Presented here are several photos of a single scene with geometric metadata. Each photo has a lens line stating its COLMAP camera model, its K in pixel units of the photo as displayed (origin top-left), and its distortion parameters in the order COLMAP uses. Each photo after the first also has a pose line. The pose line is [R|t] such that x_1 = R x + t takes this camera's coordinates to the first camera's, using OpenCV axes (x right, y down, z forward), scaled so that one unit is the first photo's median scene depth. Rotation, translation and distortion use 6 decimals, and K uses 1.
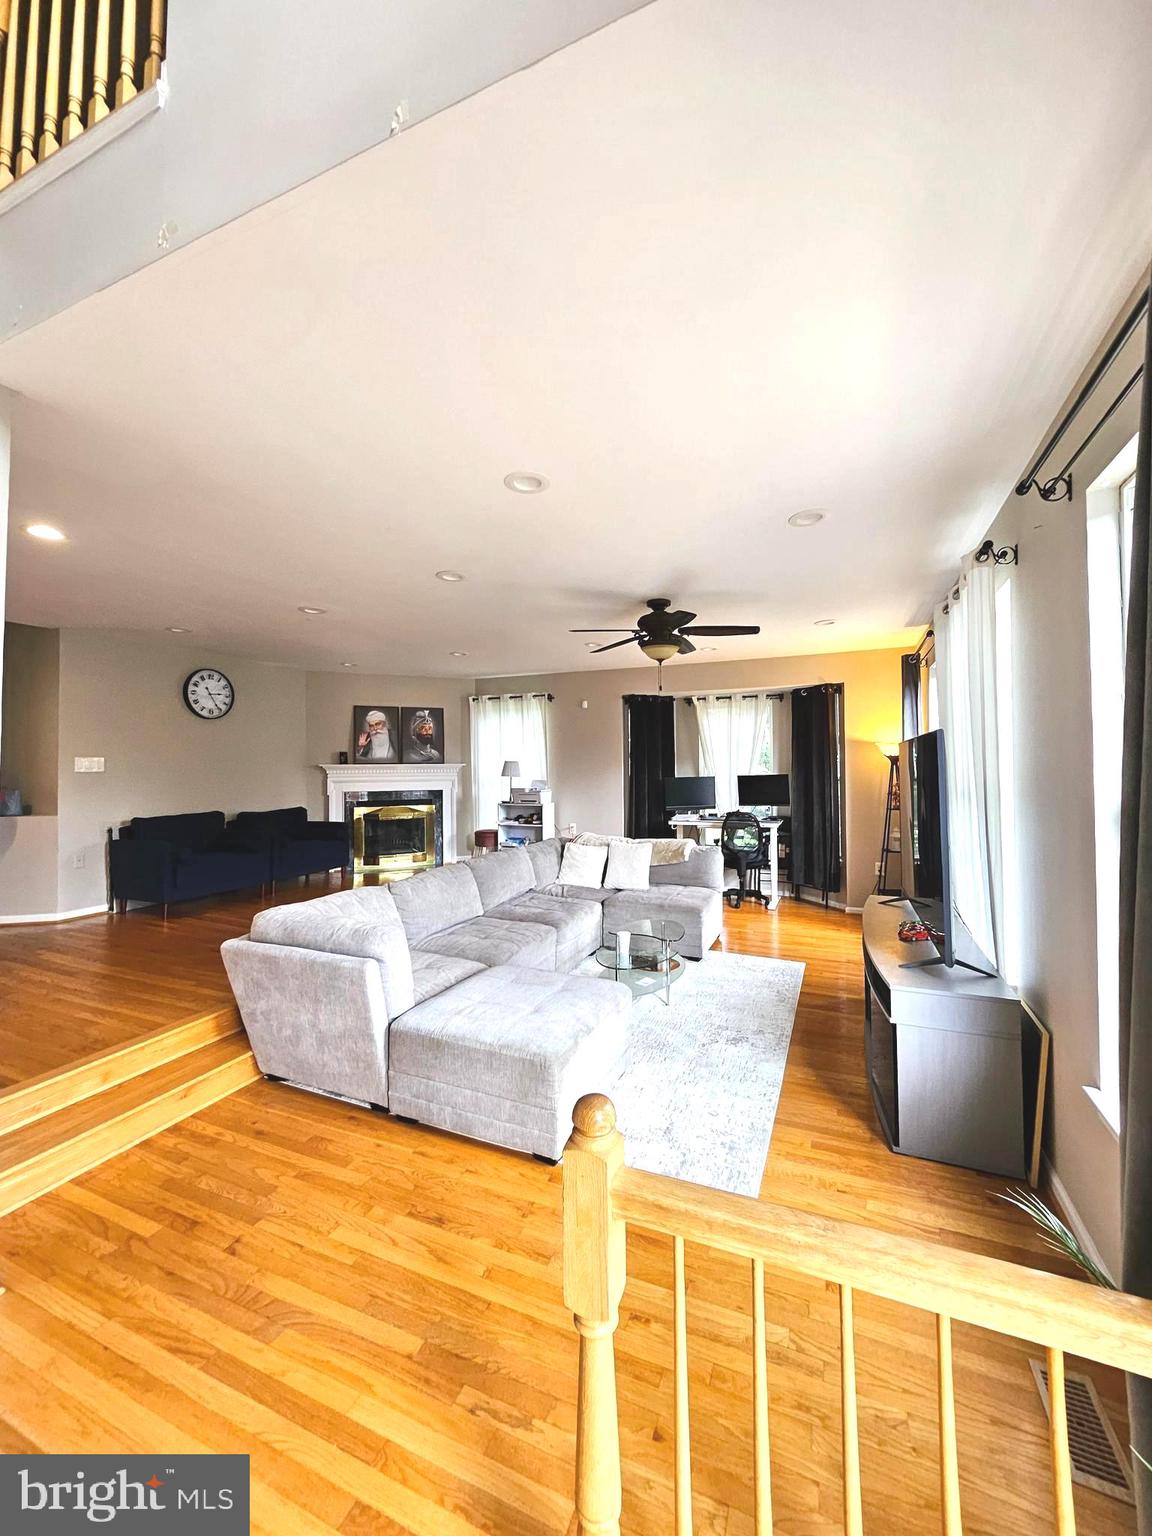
lens RADIAL K [[603.5, 0, 585.9], [0, 603.5, 757.3], [0, 0, 1]] dist [0.003716, 0.000639]
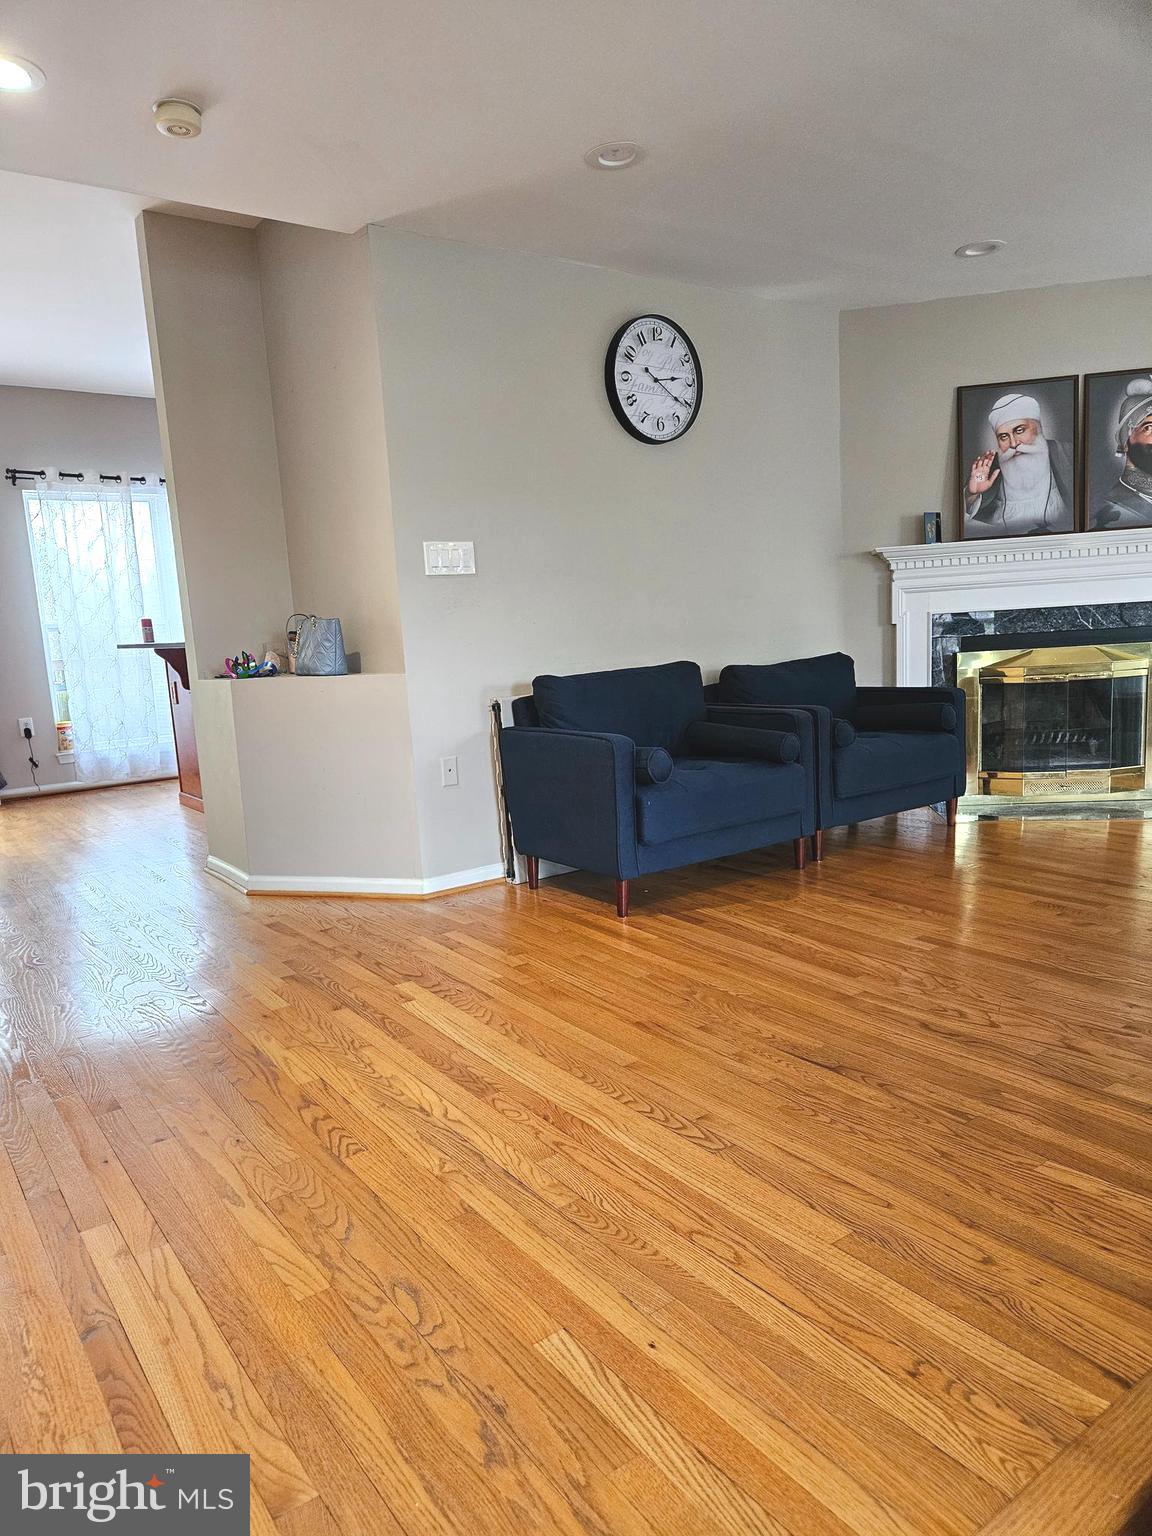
lens RADIAL K [[1027.5, 0, 574.0], [0, 1027.5, 774.2], [0, 0, 1]] dist [0.013197, 0.001939]
pose [[0.857410, 0.028095, -0.513867, -0.288610], [0.063153, 0.985218, 0.159238, 0.044443], [0.510745, -0.168985, 0.842962, 0.317591]]
